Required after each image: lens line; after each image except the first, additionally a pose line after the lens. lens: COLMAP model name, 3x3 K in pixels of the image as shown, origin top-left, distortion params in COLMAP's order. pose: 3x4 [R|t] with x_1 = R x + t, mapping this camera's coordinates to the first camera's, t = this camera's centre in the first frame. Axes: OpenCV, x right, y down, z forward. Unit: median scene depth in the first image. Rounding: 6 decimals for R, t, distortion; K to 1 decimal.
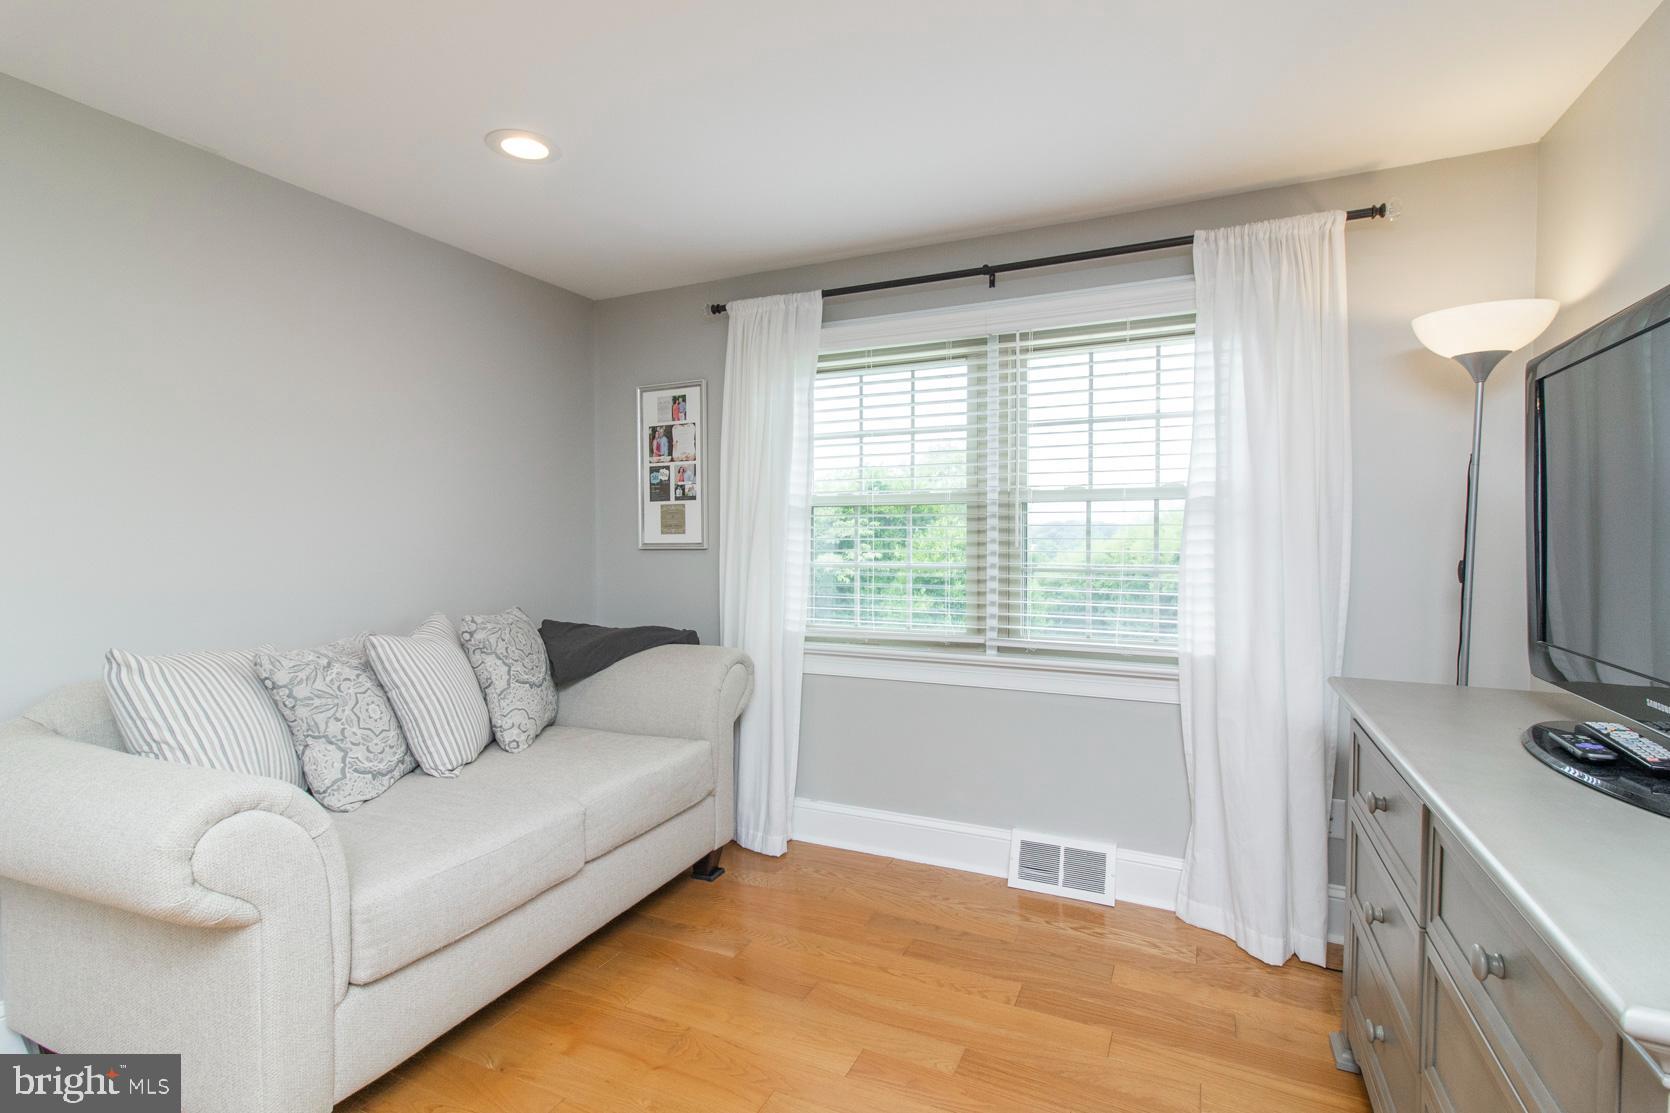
lens RADIAL K [[765.9, 0, 833.9], [0, 765.9, 552.9], [0, 0, 1]] dist [0.038431, 0.000250]
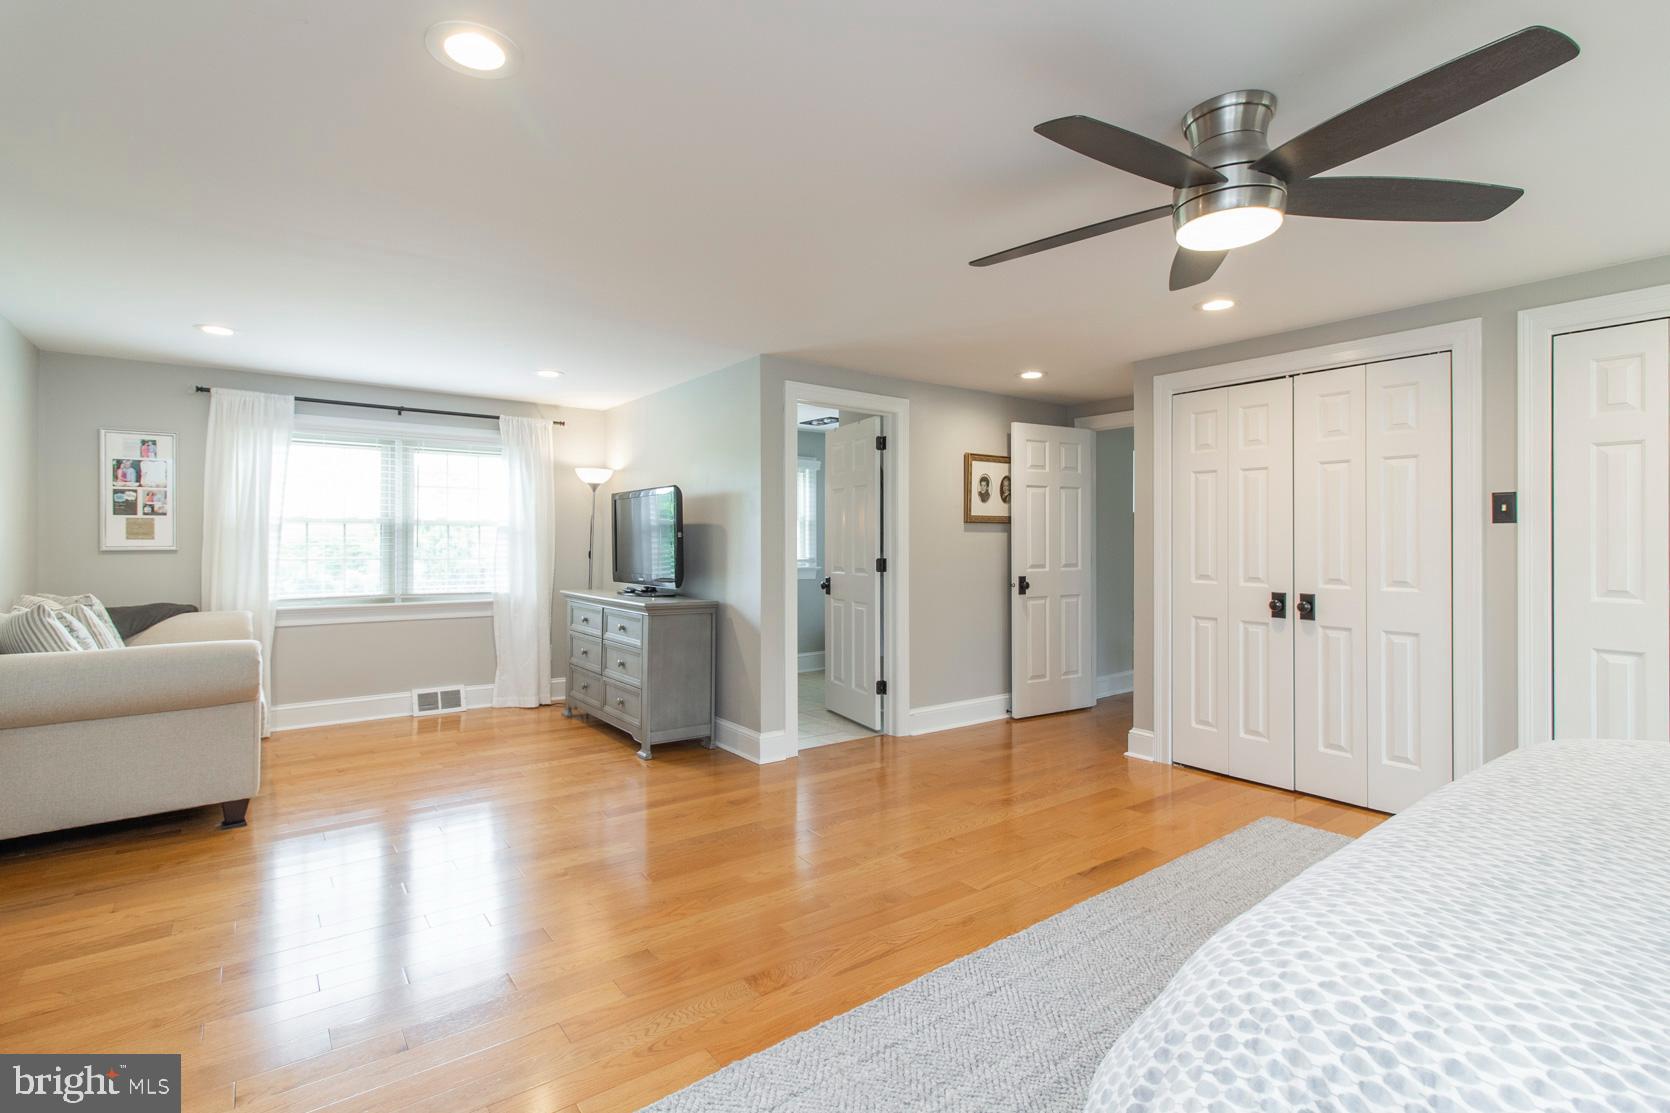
lens RADIAL K [[772.9, 0, 821.4], [0, 772.9, 535.0], [0, 0, 1]] dist [0.000058, 0.000262]
pose [[0.471568, 0.008290, 0.881791, -0.863234], [0.009773, 0.999845, -0.014626, -0.000900], [-0.881776, 0.015515, 0.471414, -0.729160]]
